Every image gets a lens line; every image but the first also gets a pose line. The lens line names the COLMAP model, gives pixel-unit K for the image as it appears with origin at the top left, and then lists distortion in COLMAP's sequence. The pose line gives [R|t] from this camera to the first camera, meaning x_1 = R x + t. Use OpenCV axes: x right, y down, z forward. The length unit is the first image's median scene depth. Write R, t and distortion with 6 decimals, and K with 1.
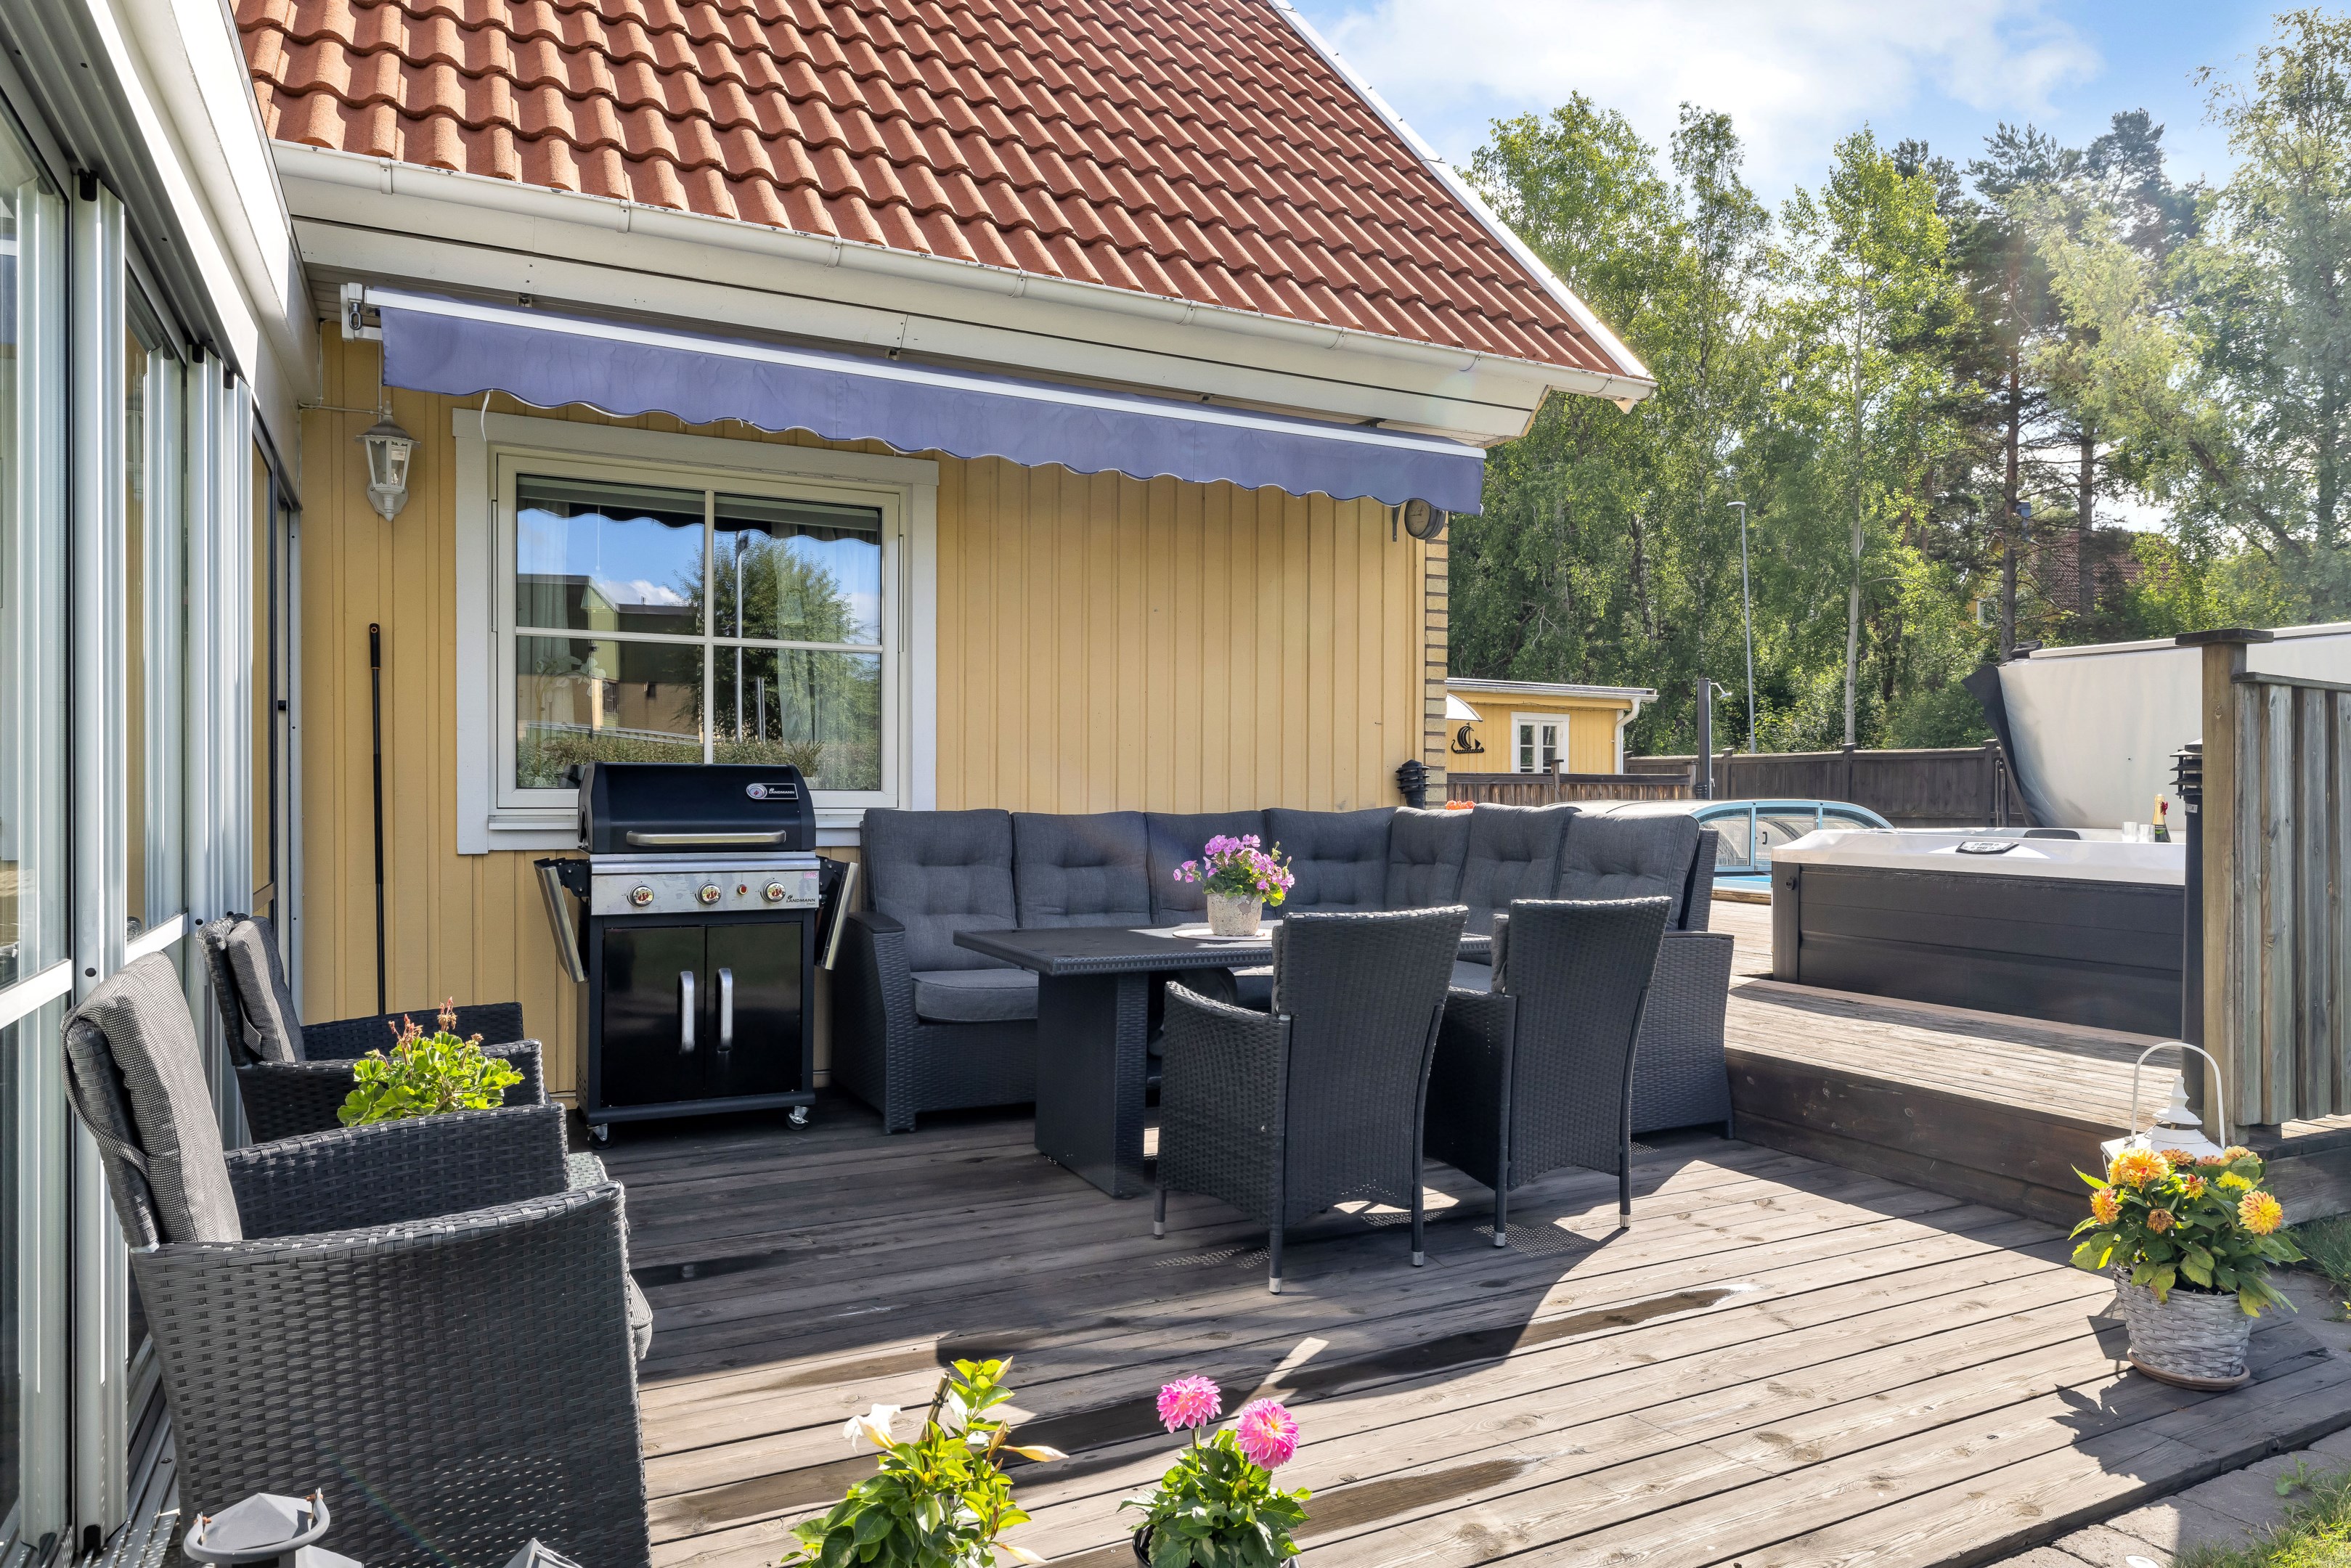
lens RADIAL K [[1443.6, 0, 1172.7], [0, 1443.6, 801.3], [0, 0, 1]] dist [-0.004461, 0.005054]
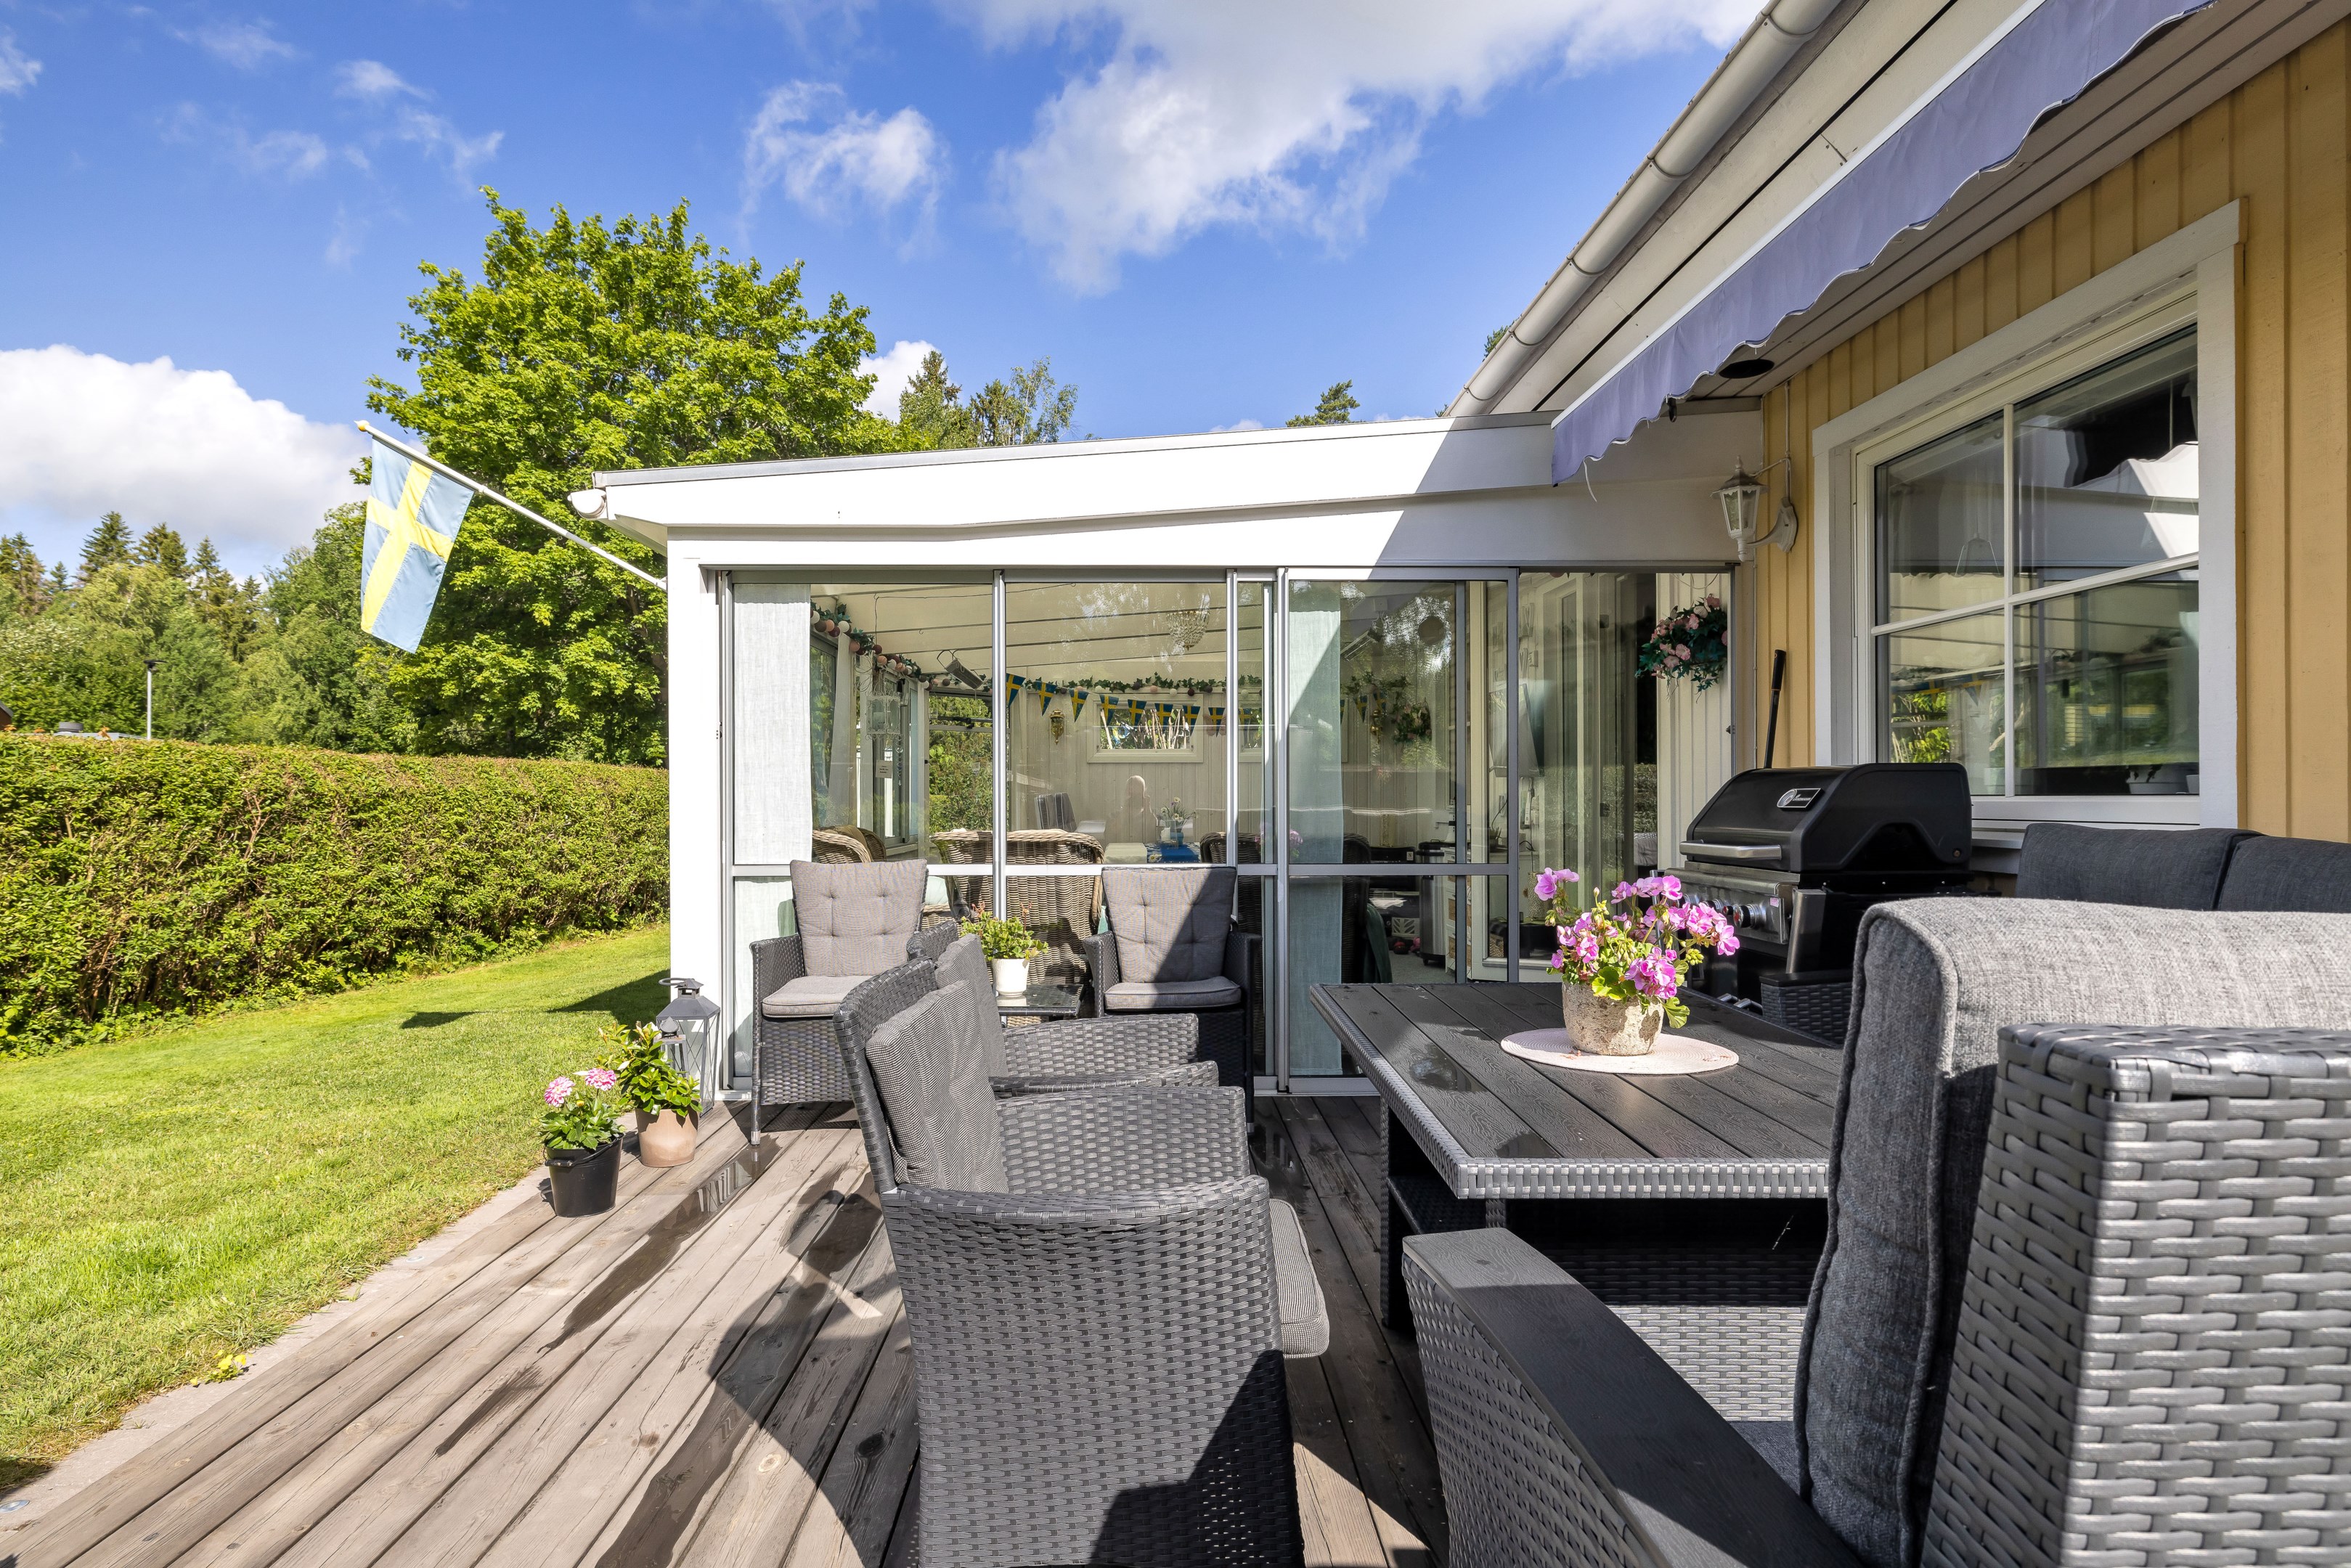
lens RADIAL K [[1251.9, 0, 1163.6], [0, 1251.9, 794.1], [0, 0, 1]] dist [0.019128, 0.000445]
pose [[-0.425754, -0.005136, -0.904824, 0.128828], [-0.002760, 0.999987, -0.004378, -0.001274], [0.904835, 0.000633, -0.425762, 0.241065]]
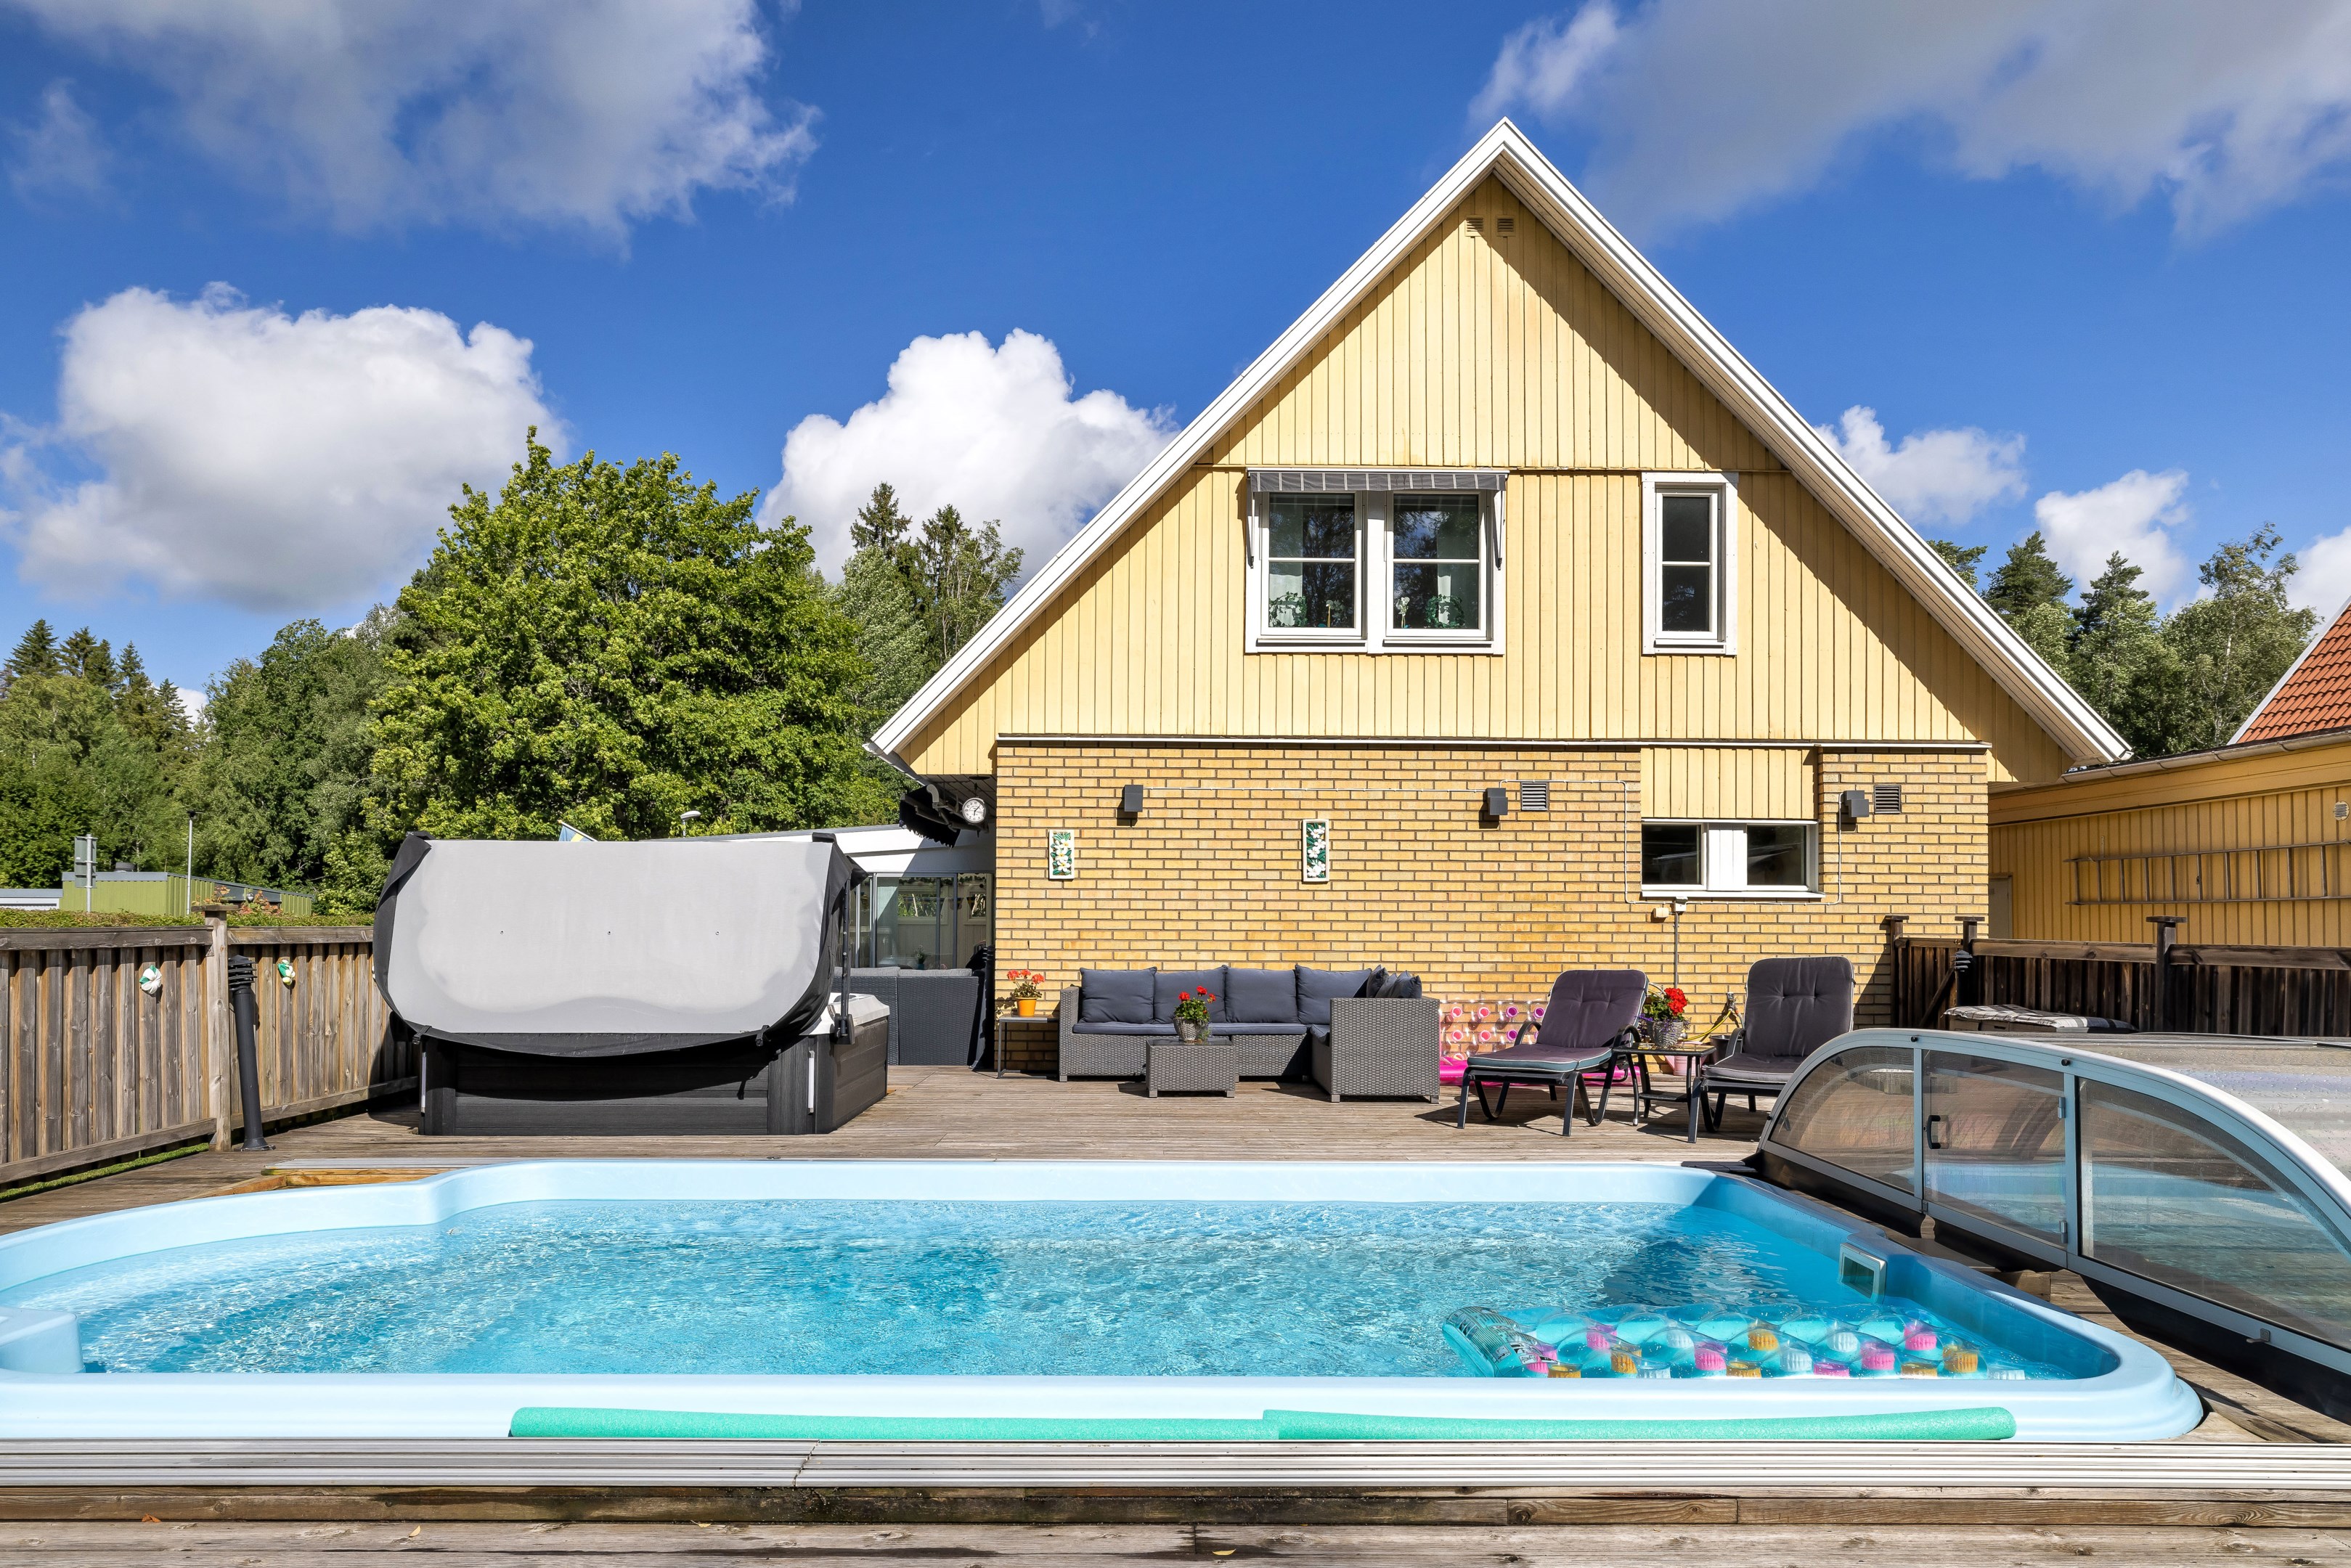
lens RADIAL K [[1470.3, 0, 1181.3], [0, 1470.3, 919.3], [0, 0, 1]] dist [-0.002675, 0.004796]
pose [[-0.427081, -0.012029, -0.904133, 0.578042], [-0.013837, 0.999881, -0.006766, -0.017324], [0.904107, 0.009621, -0.427197, 0.673340]]
